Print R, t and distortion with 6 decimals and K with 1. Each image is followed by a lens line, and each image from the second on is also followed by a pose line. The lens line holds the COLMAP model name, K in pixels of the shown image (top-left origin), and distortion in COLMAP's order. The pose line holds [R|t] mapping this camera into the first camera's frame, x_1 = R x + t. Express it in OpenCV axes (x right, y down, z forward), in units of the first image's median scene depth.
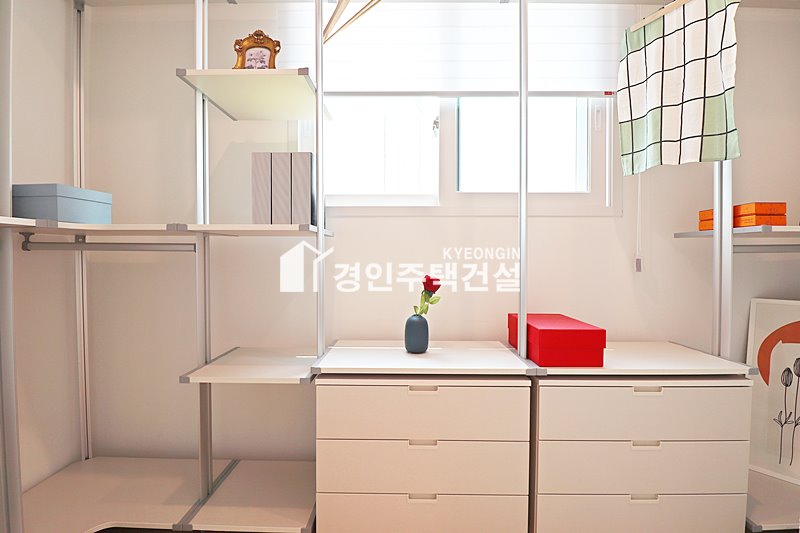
lens RADIAL K [[366.8, 0, 400.8], [0, 366.8, 266.1], [0, 0, 1]] dist [-0.007688, -0.008232]
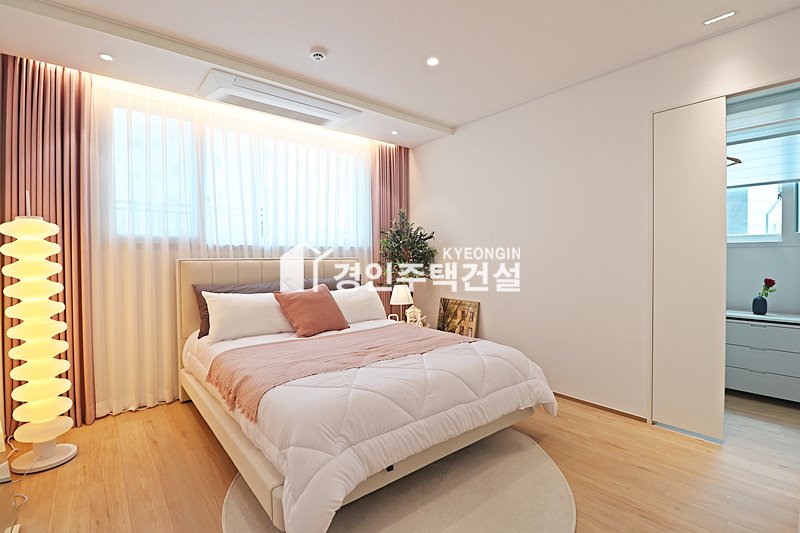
lens RADIAL K [[366.8, 0, 403.0], [0, 366.8, 262.1], [0, 0, 1]] dist [-0.007688, -0.008232]
pose [[0.660072, 0.009688, -0.751139, 0.240400], [-0.011109, 0.999933, 0.003135, -0.047315], [0.751120, 0.006275, 0.660136, -1.870058]]
